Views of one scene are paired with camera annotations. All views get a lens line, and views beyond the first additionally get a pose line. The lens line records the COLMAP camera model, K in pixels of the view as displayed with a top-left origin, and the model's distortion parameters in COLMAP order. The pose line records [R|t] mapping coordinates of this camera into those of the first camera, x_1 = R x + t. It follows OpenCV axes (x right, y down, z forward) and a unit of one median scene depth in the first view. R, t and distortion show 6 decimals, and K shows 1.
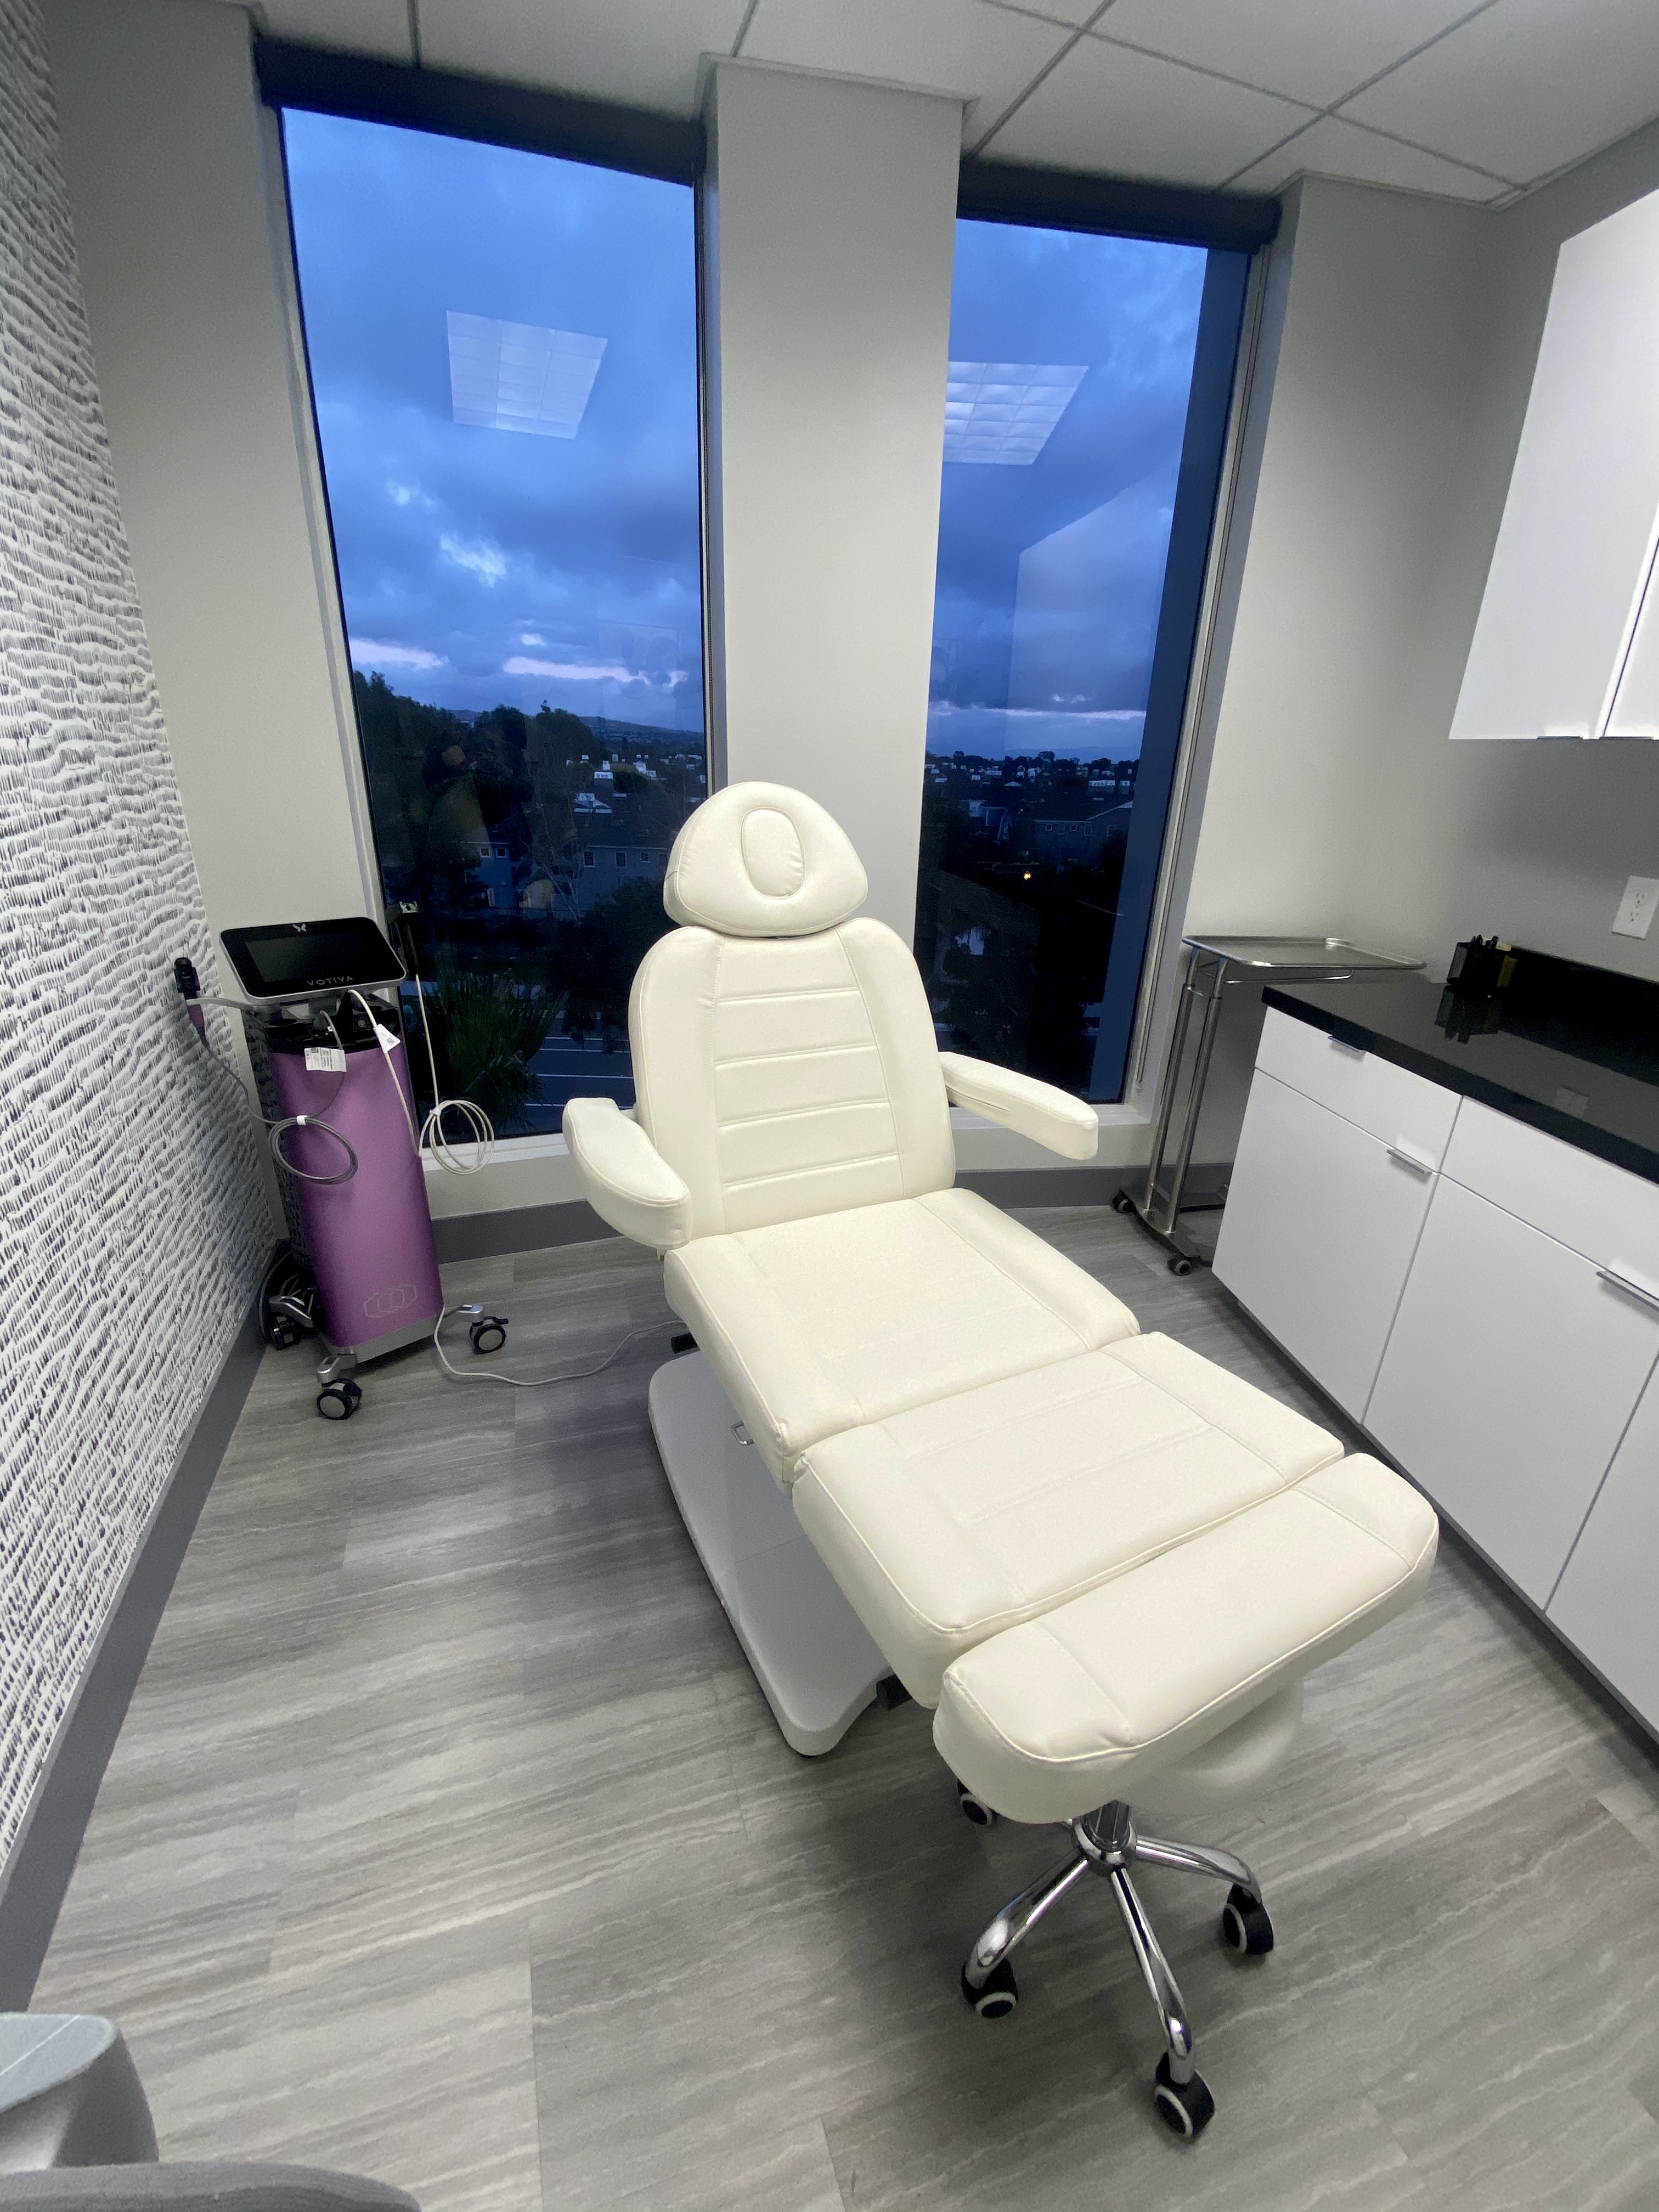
lens RADIAL K [[880.6, 0, 829.5], [0, 880.6, 1106.0], [0, 0, 1]] dist [0.001053, -0.017785]
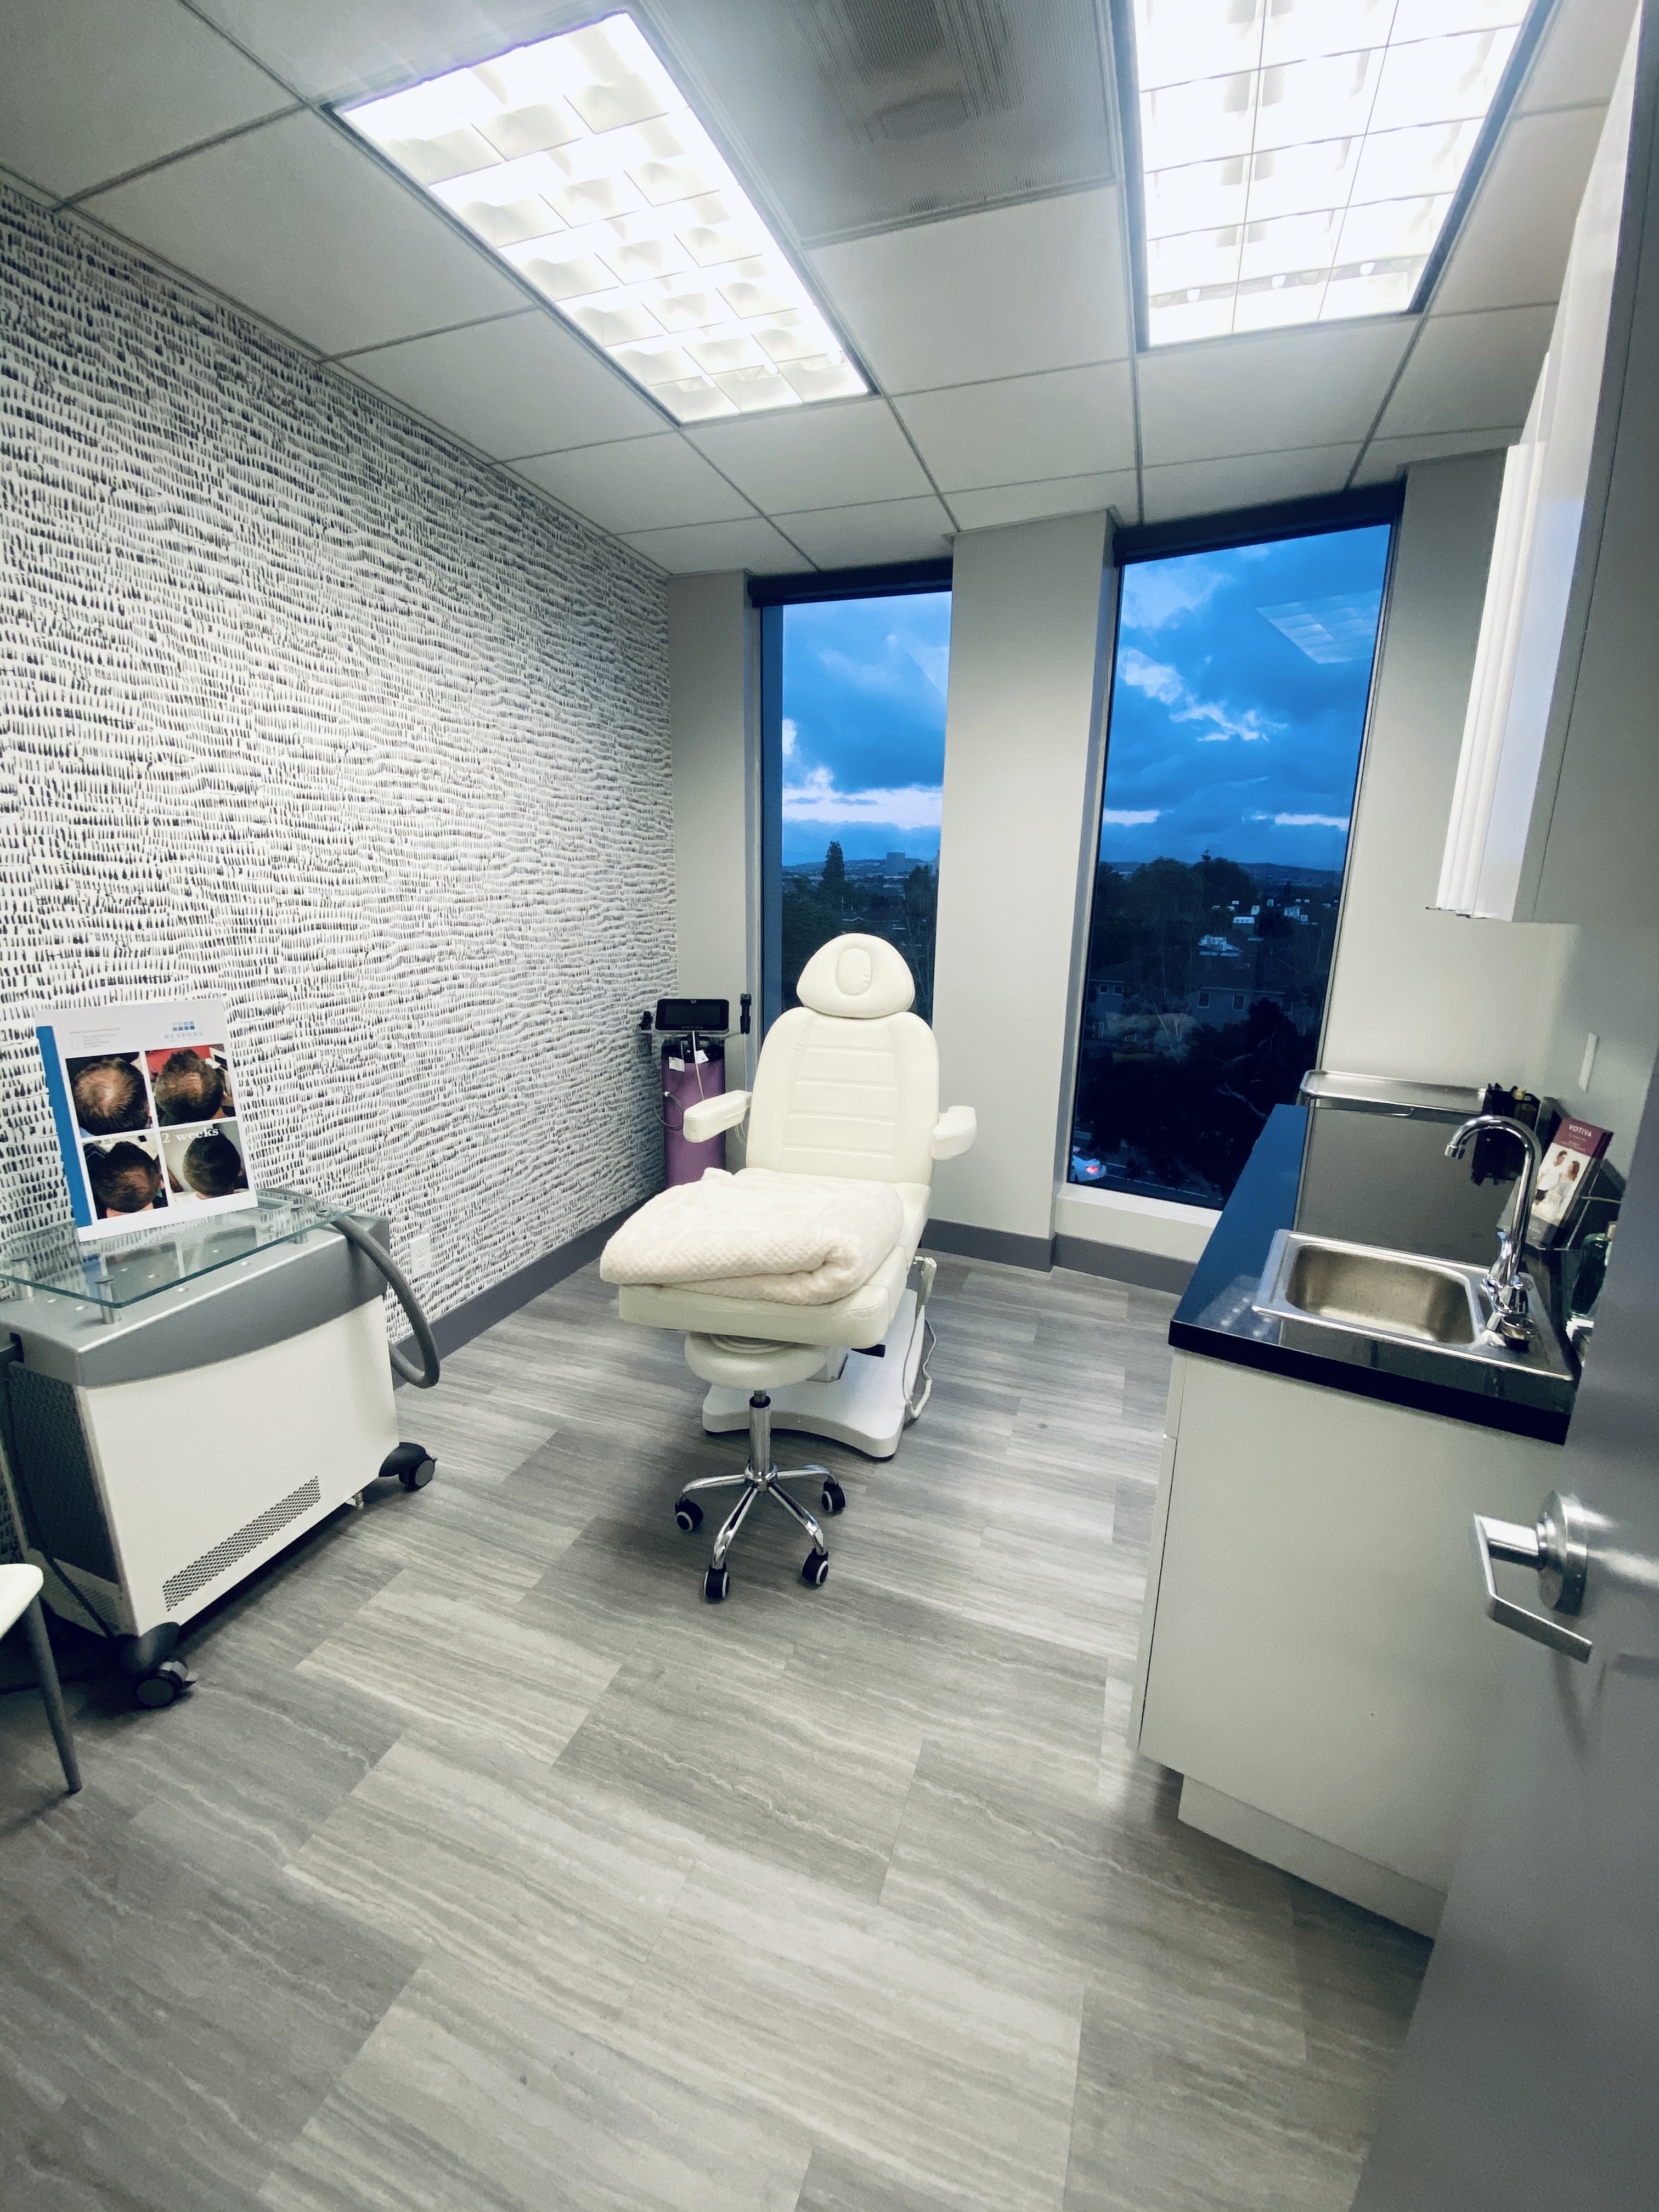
lens RADIAL K [[880.6, 0, 829.5], [0, 880.6, 1106.0], [0, 0, 1]] dist [0.001053, -0.017785]
pose [[0.770055, 0.130521, -0.624483, 0.968890], [-0.222765, 0.972247, -0.071488, 0.107498], [0.597821, 0.194163, 0.777760, -0.331840]]
